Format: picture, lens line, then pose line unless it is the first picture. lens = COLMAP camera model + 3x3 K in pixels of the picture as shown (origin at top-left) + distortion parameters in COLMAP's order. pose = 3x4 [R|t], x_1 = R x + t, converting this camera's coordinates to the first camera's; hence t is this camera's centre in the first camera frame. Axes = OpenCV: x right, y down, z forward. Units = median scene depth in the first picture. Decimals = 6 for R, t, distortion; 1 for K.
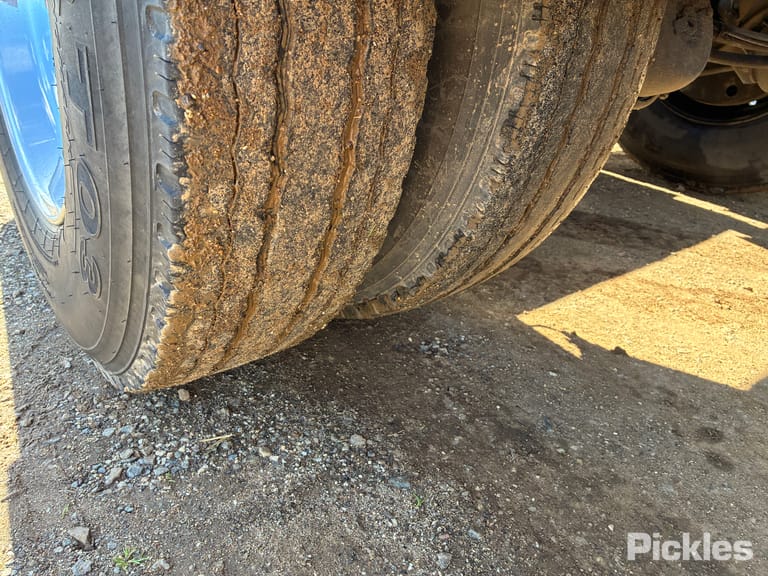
lens RADIAL K [[582.0, 0, 383.0], [0, 582.0, 285.8], [0, 0, 1]] dist [0.037350, -0.046709]
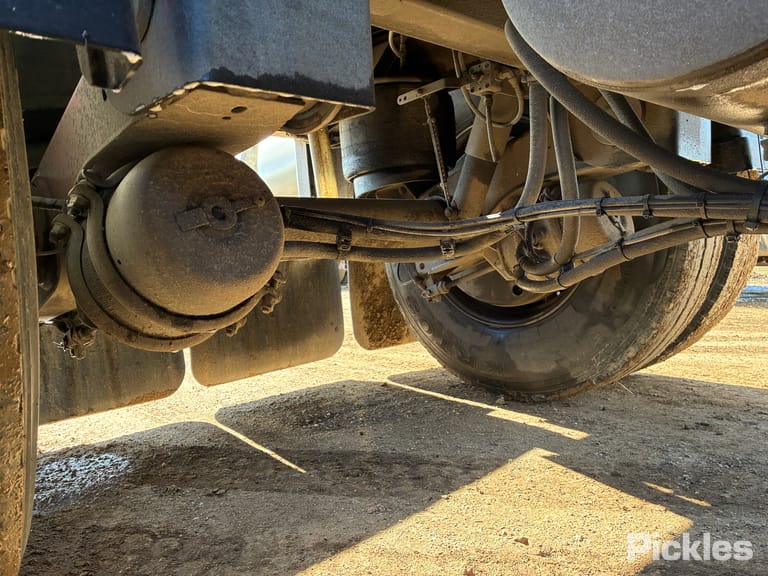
lens RADIAL K [[582.0, 0, 385.9], [0, 582.0, 288.9], [0, 0, 1]] dist [0.037350, -0.046709]
pose [[0.987900, -0.122439, 0.095194, 0.296672], [0.149320, 0.916773, -0.370448, -0.025488], [-0.041914, 0.380180, 0.923963, 0.158563]]
